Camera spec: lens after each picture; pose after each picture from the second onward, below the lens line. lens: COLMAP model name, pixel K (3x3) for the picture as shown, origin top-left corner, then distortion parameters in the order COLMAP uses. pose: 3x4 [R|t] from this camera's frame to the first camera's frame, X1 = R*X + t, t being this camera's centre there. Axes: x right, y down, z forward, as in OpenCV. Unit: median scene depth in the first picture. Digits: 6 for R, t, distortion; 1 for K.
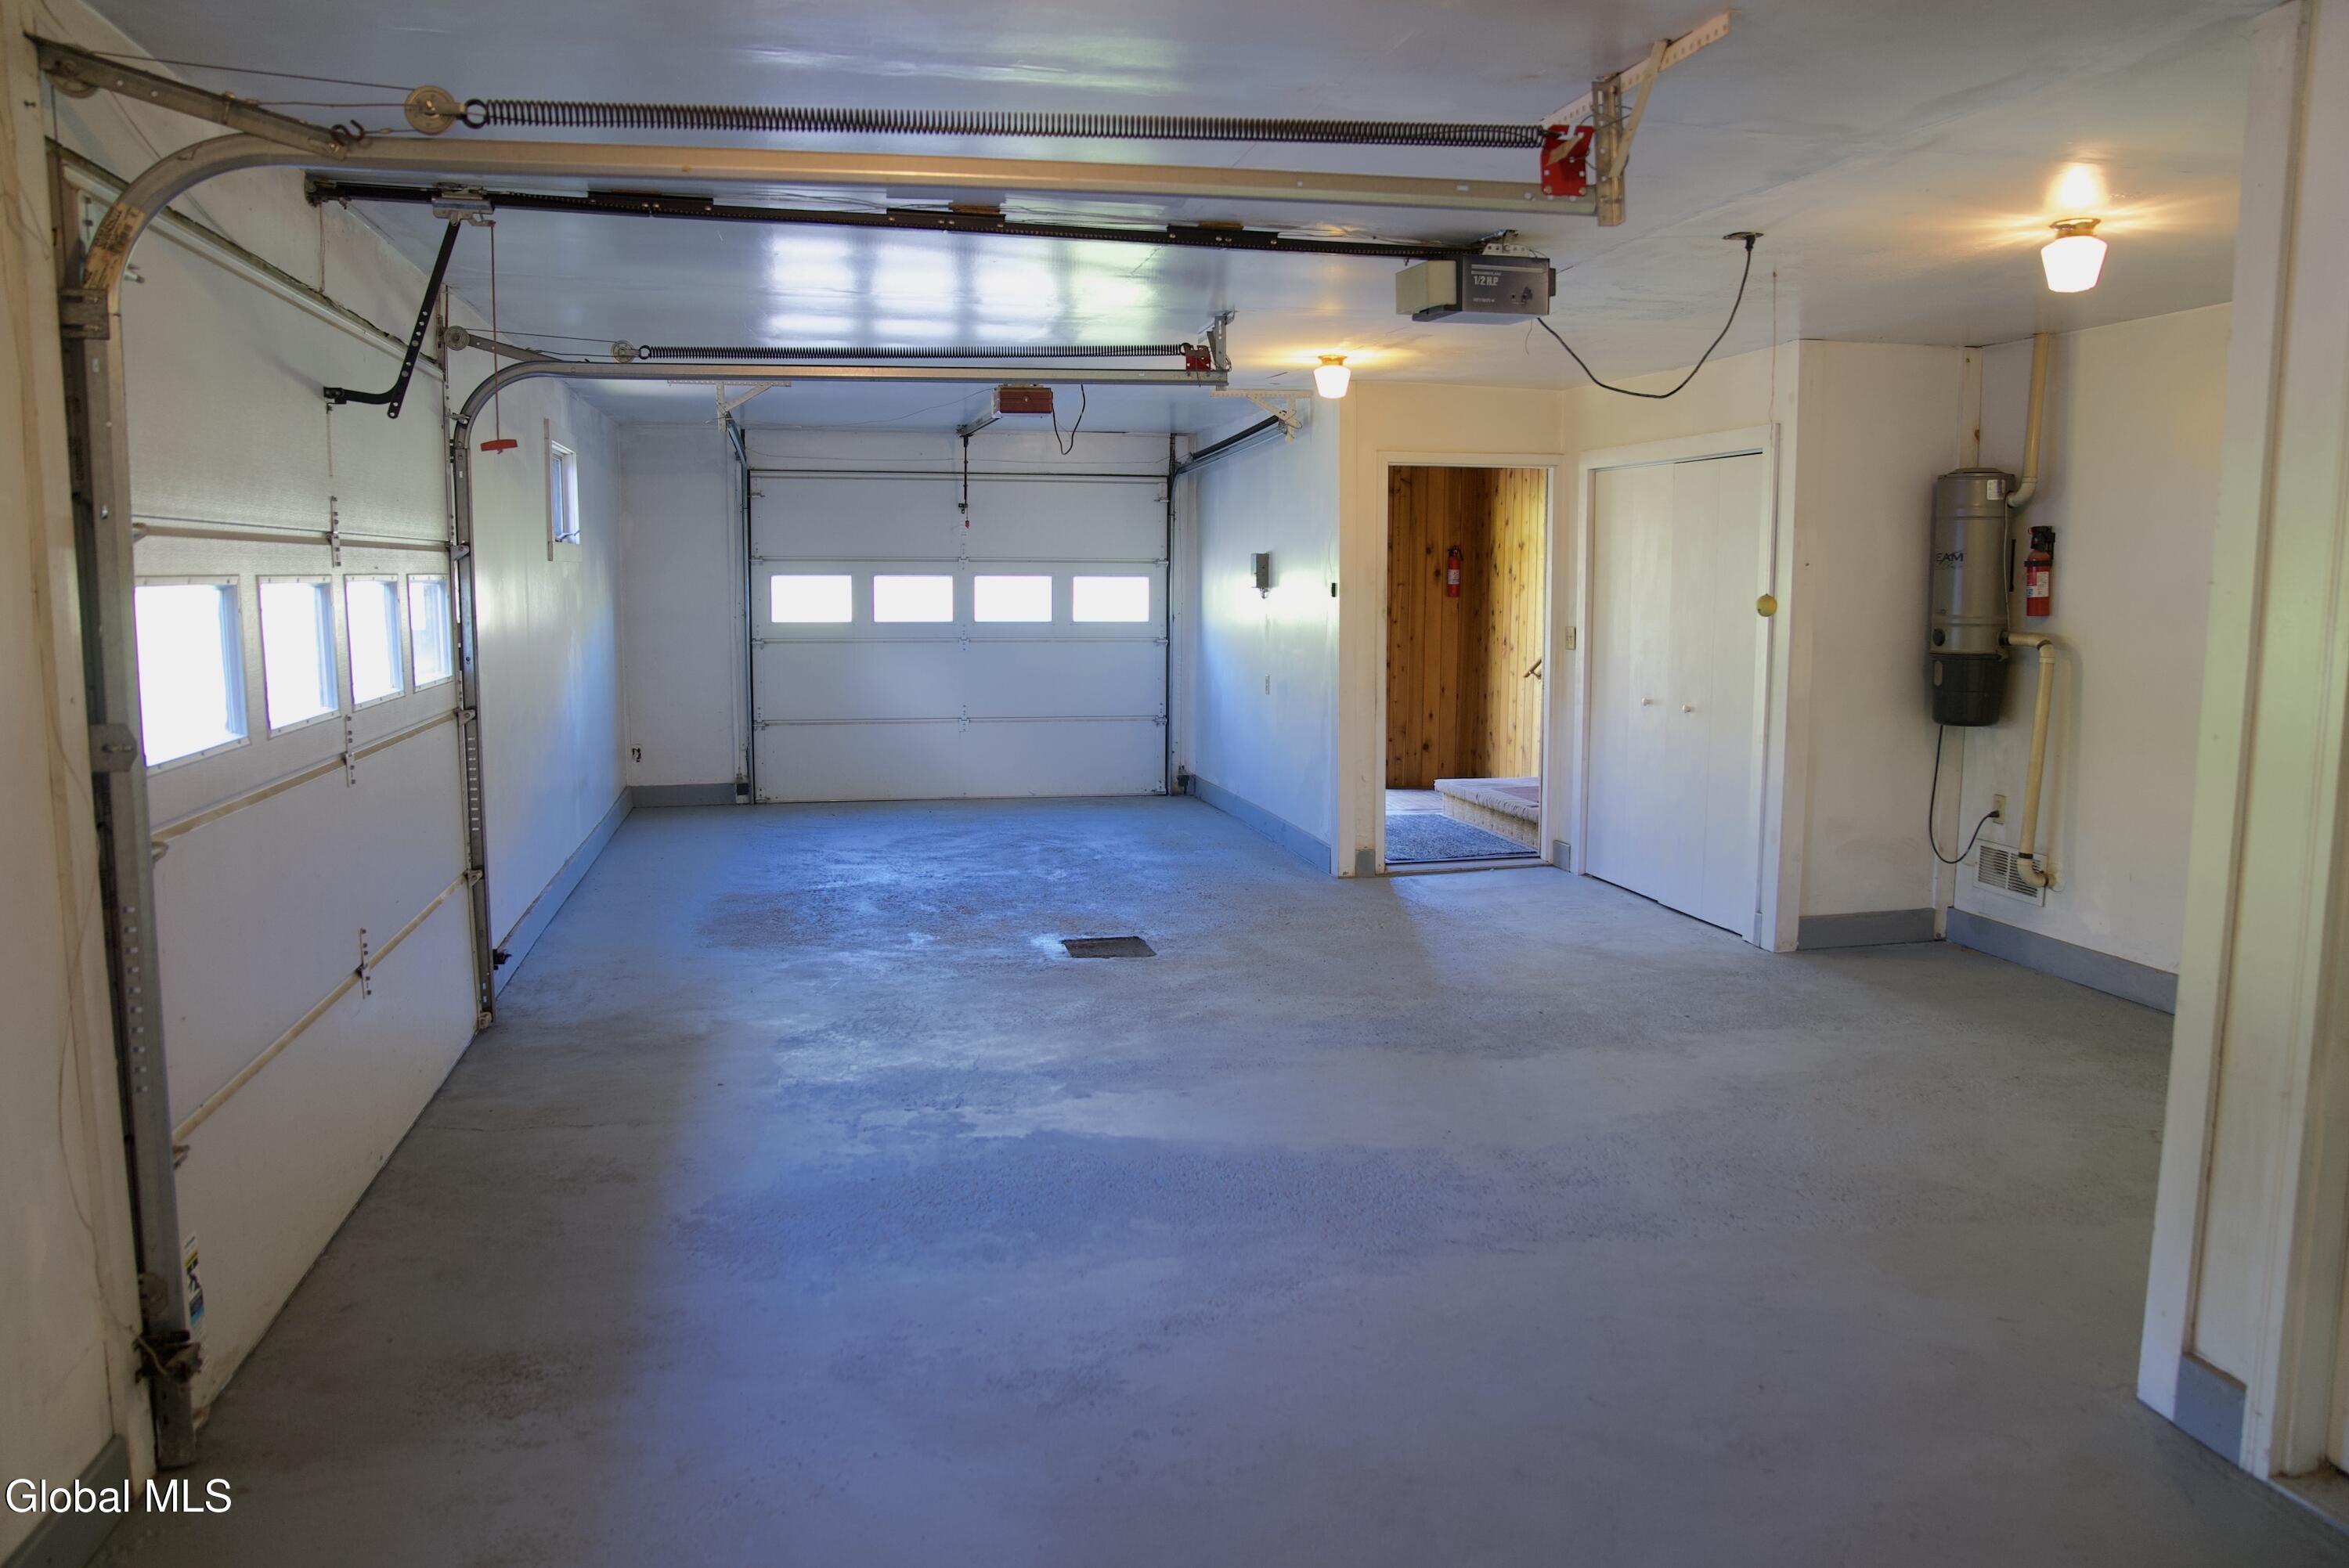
lens RADIAL K [[1687.9, 0, 1181.4], [0, 1687.9, 776.2], [0, 0, 1]] dist [-0.011942, -0.001709]
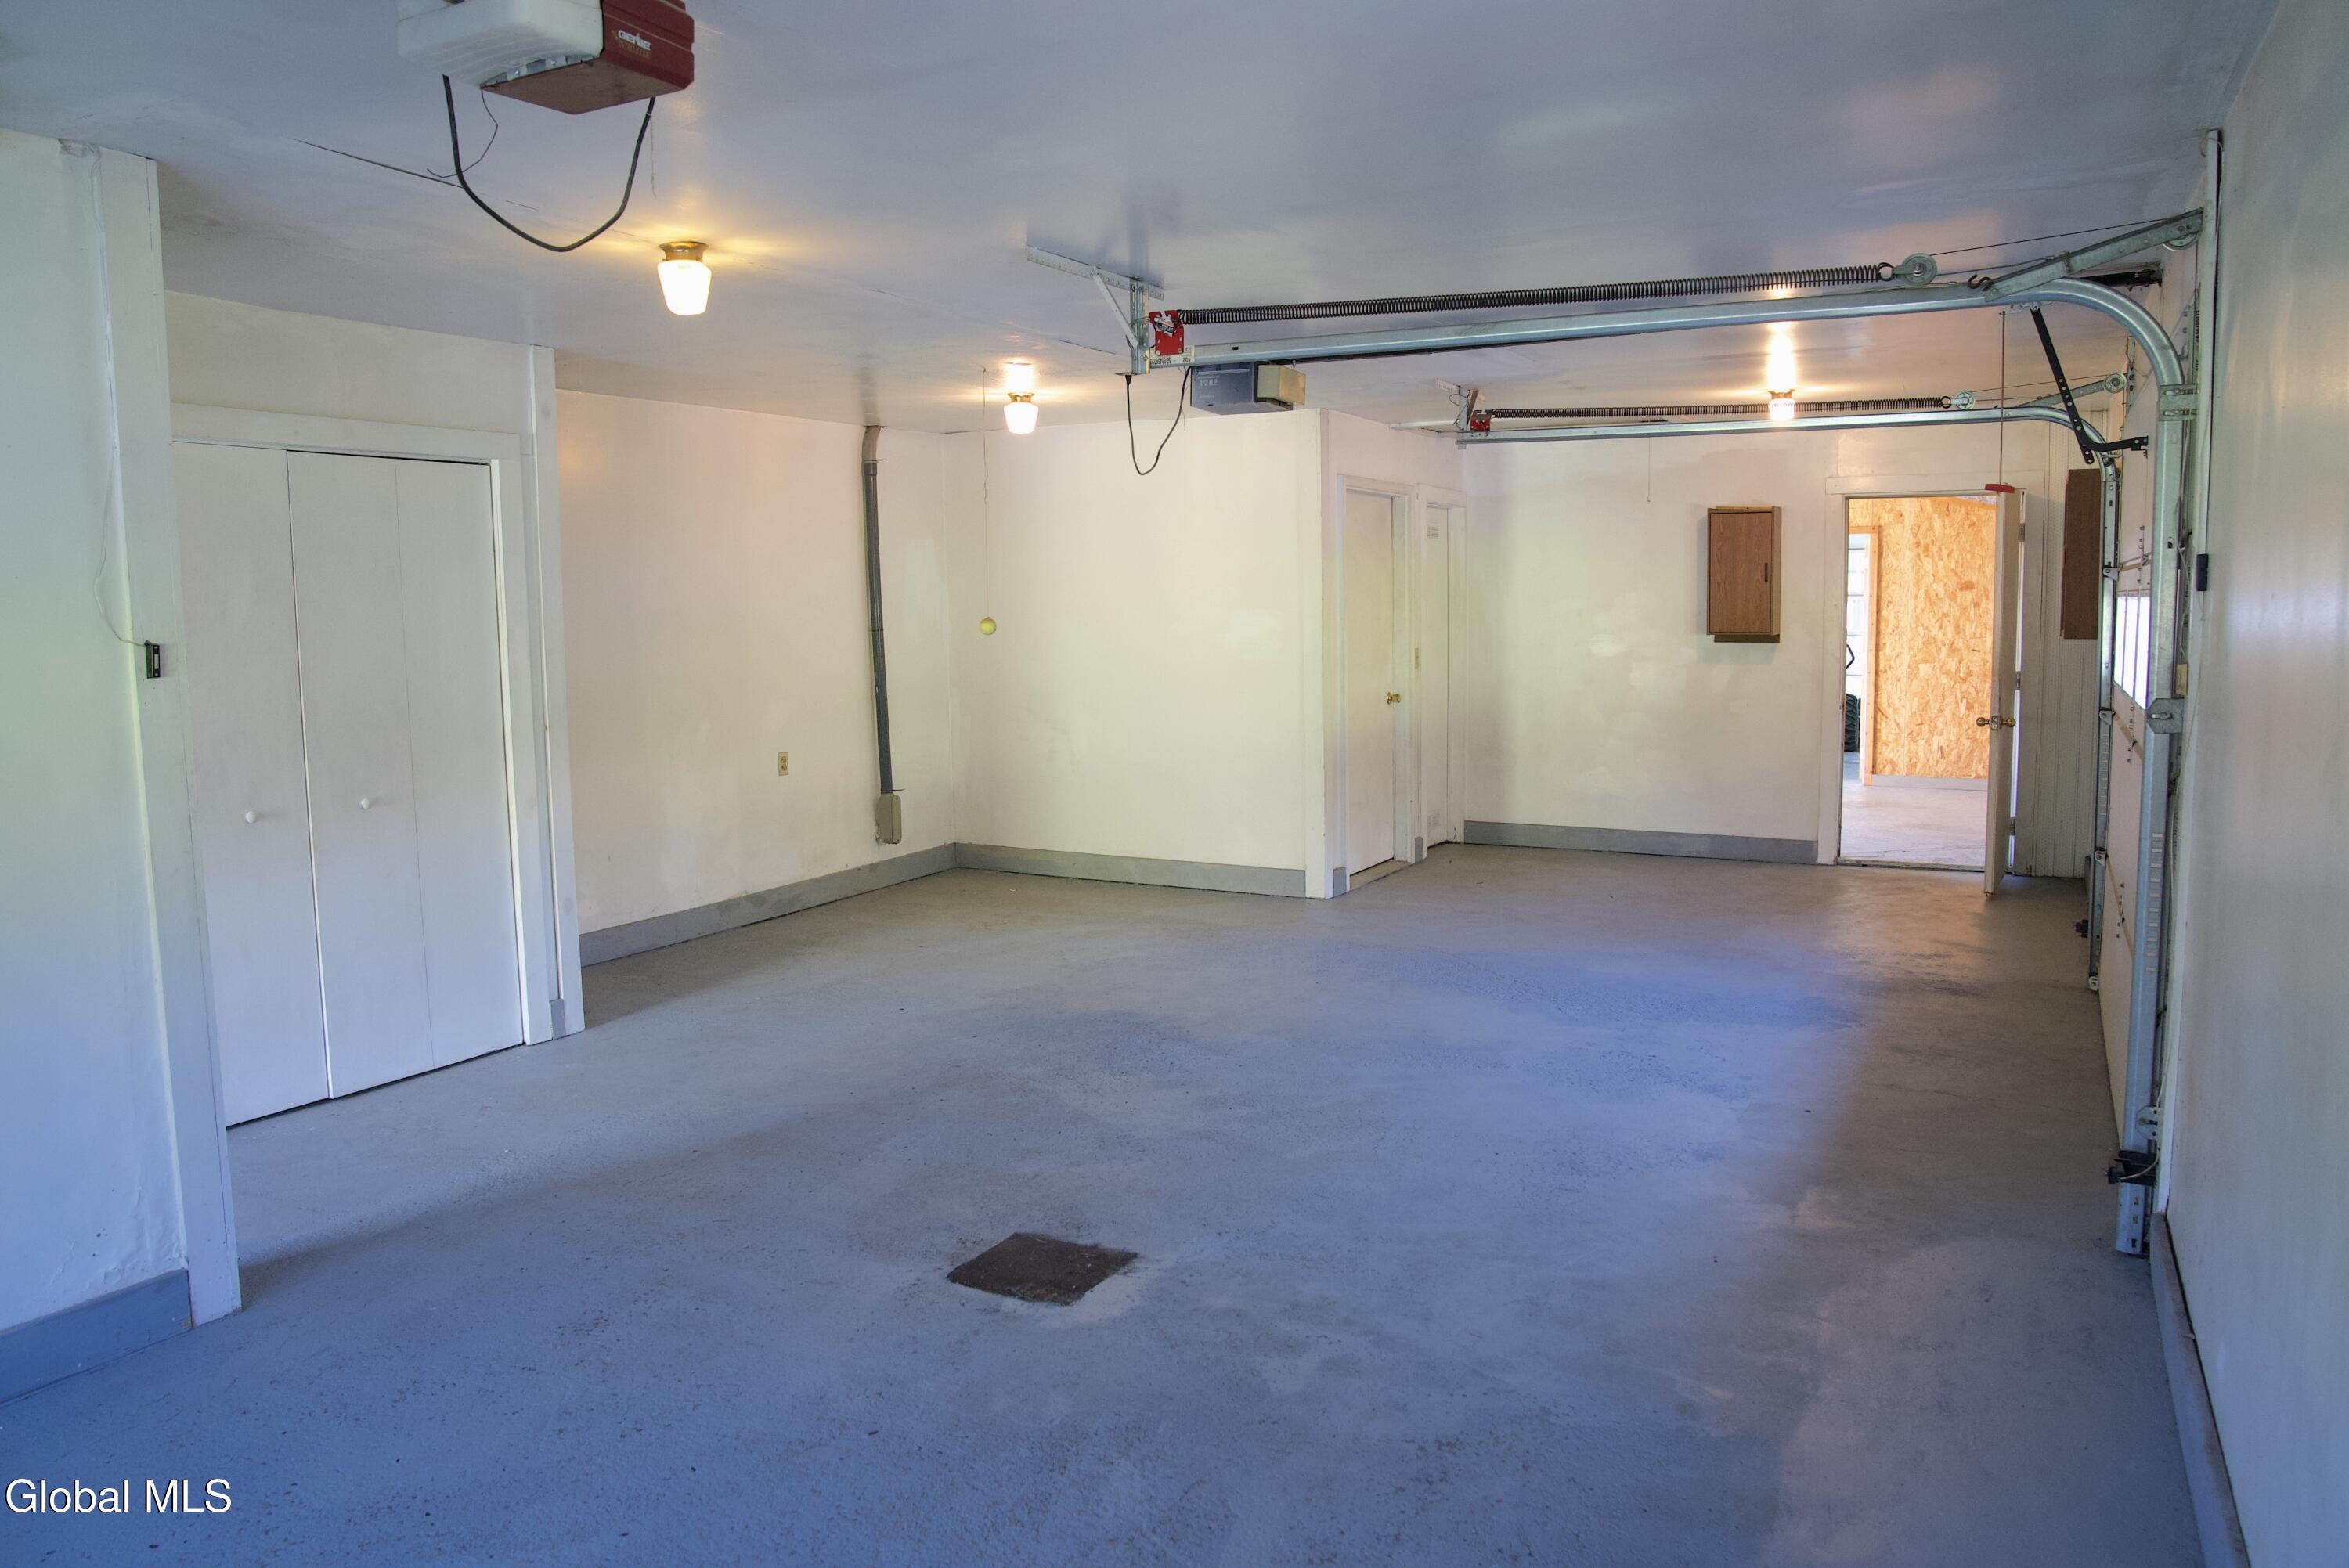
lens RADIAL K [[1630.8, 0, 1182.0], [0, 1630.8, 785.2], [0, 0, 1]] dist [-0.129366, 0.091839]
pose [[-0.758931, -0.056690, 0.648698, -0.529423], [0.096797, 0.975314, 0.198479, -0.197787], [-0.643936, 0.213424, -0.734708, 1.689065]]
